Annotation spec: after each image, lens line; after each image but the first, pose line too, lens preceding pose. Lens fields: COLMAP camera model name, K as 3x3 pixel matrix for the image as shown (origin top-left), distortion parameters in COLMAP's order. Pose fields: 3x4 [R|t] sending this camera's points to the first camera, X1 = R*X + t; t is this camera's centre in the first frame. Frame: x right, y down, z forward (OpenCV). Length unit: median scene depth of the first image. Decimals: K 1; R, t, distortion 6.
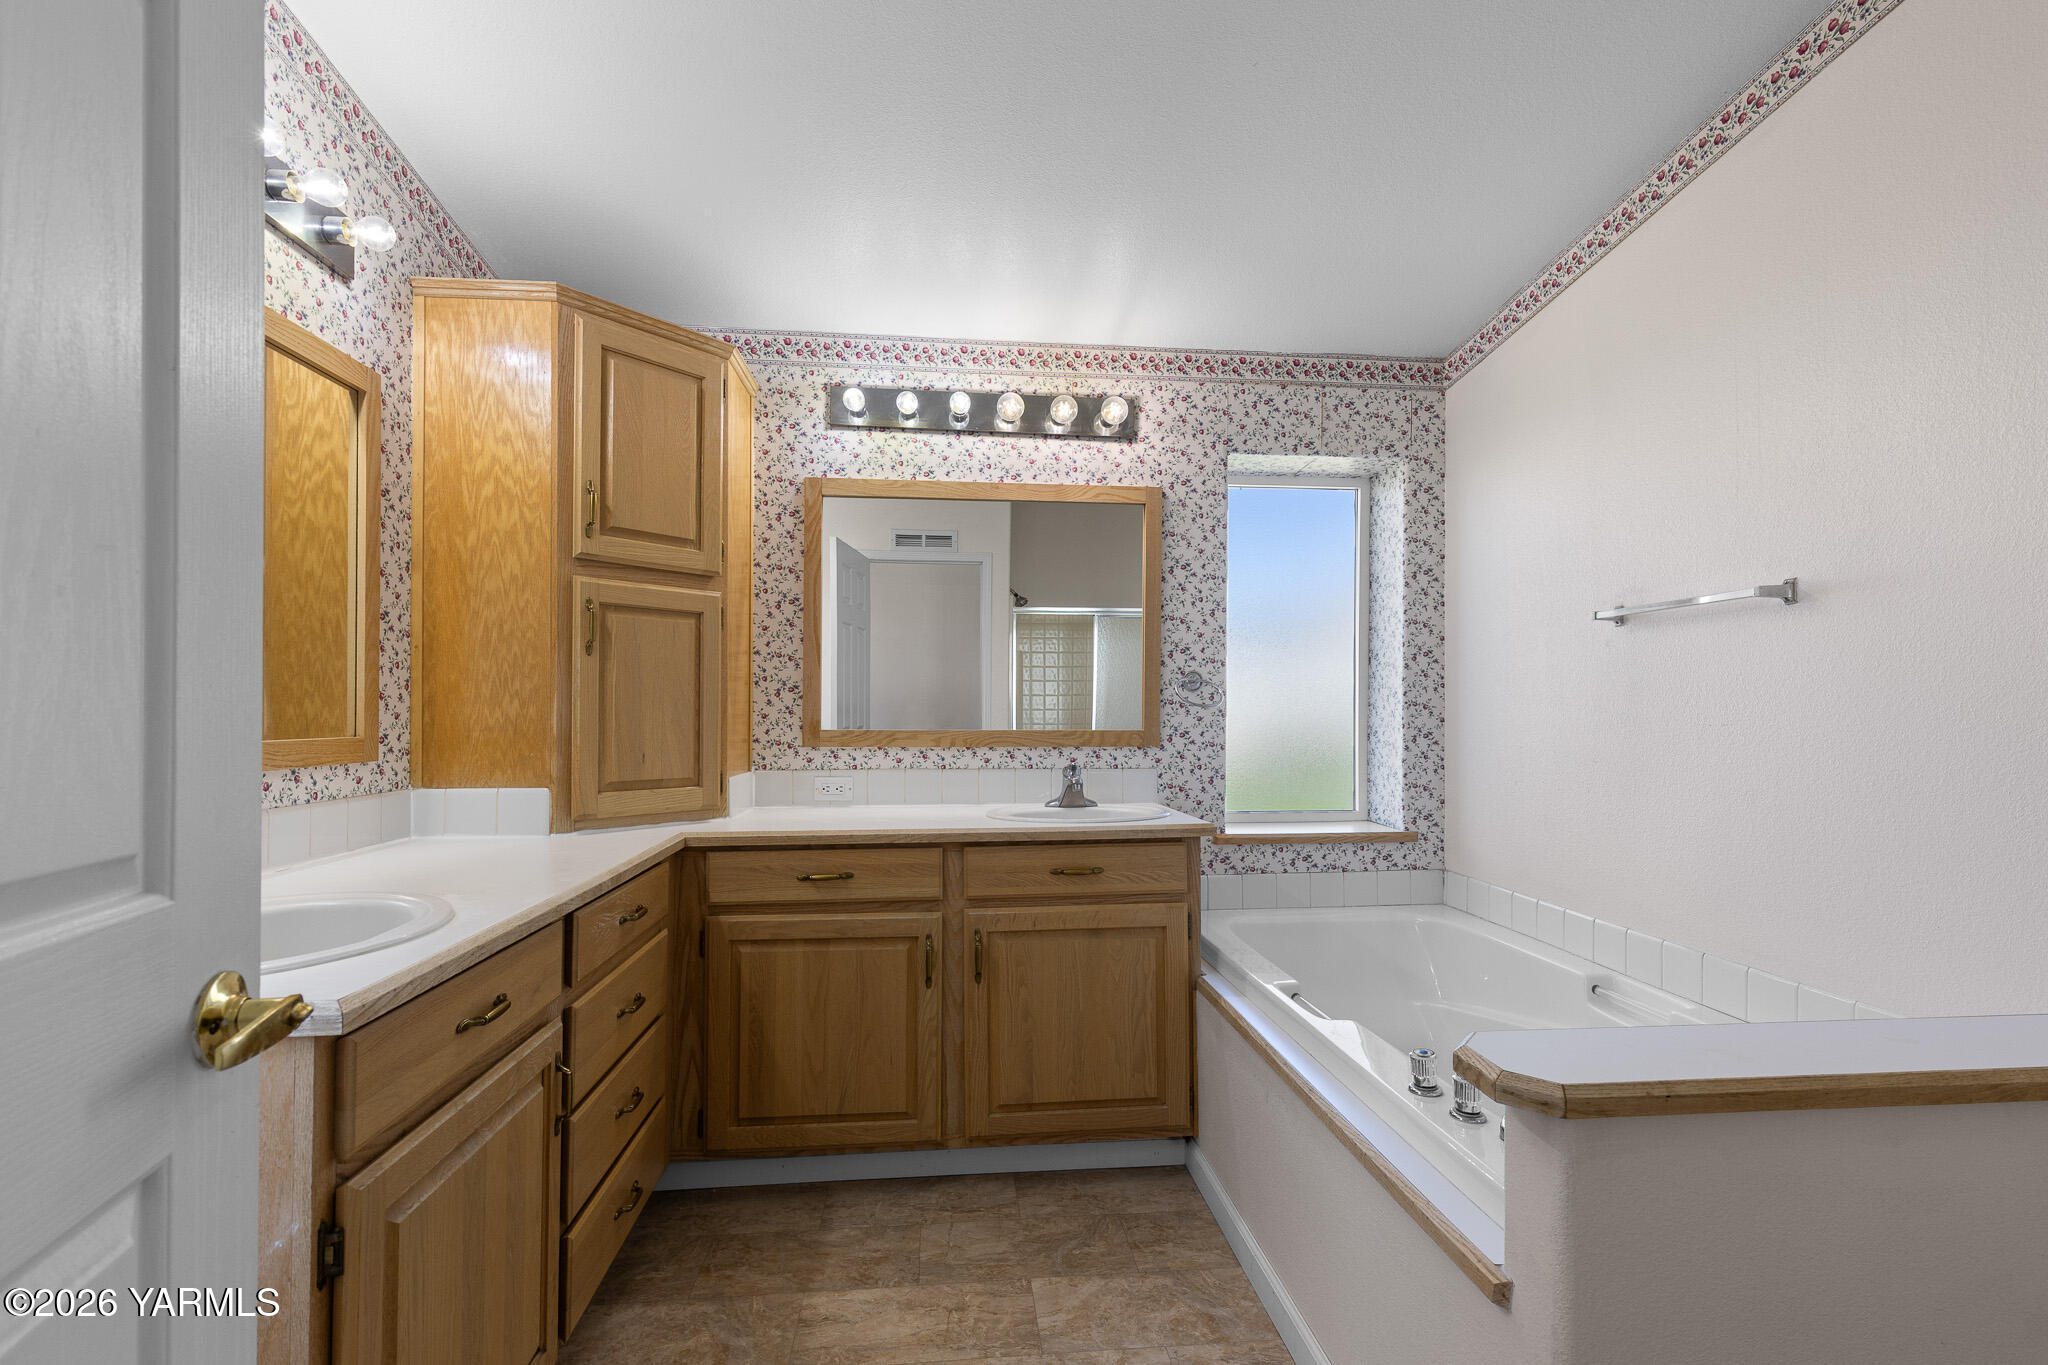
lens RADIAL K [[928.3, 0, 1017.4], [0, 928.3, 694.7], [0, 0, 1]] dist [0.006418, -0.002707]
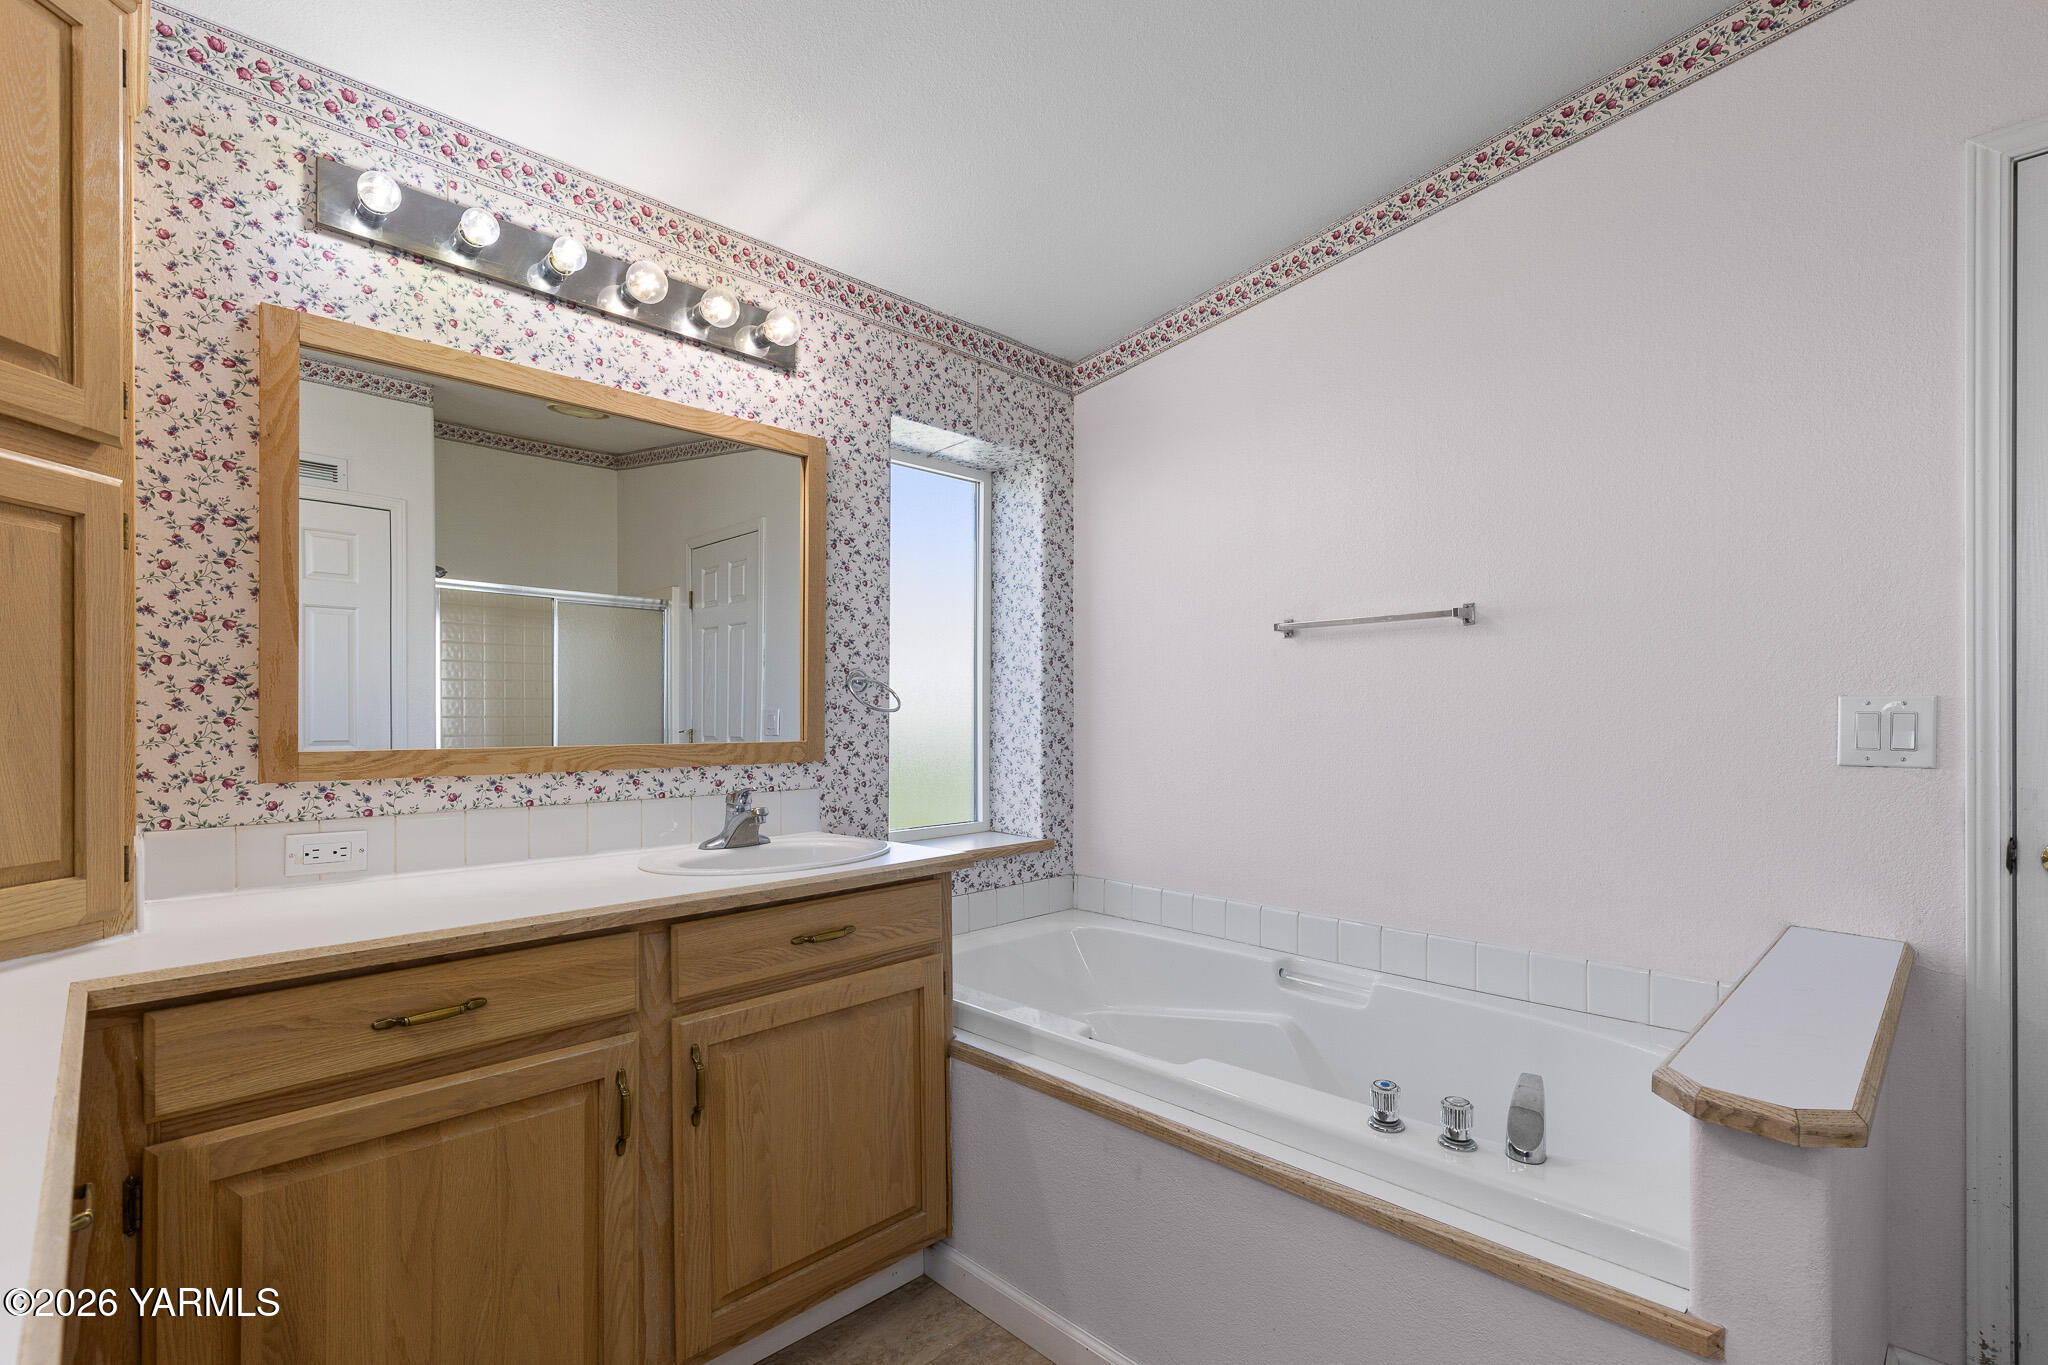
lens RADIAL K [[928.3, 0, 1028.3], [0, 928.3, 713.3], [0, 0, 1]] dist [0.006418, -0.002707]
pose [[0.777934, -0.000714, 0.628346, -0.221357], [-0.007561, 0.999916, 0.010497, 0.004508], [-0.628301, -0.012917, 0.777863, 0.268441]]
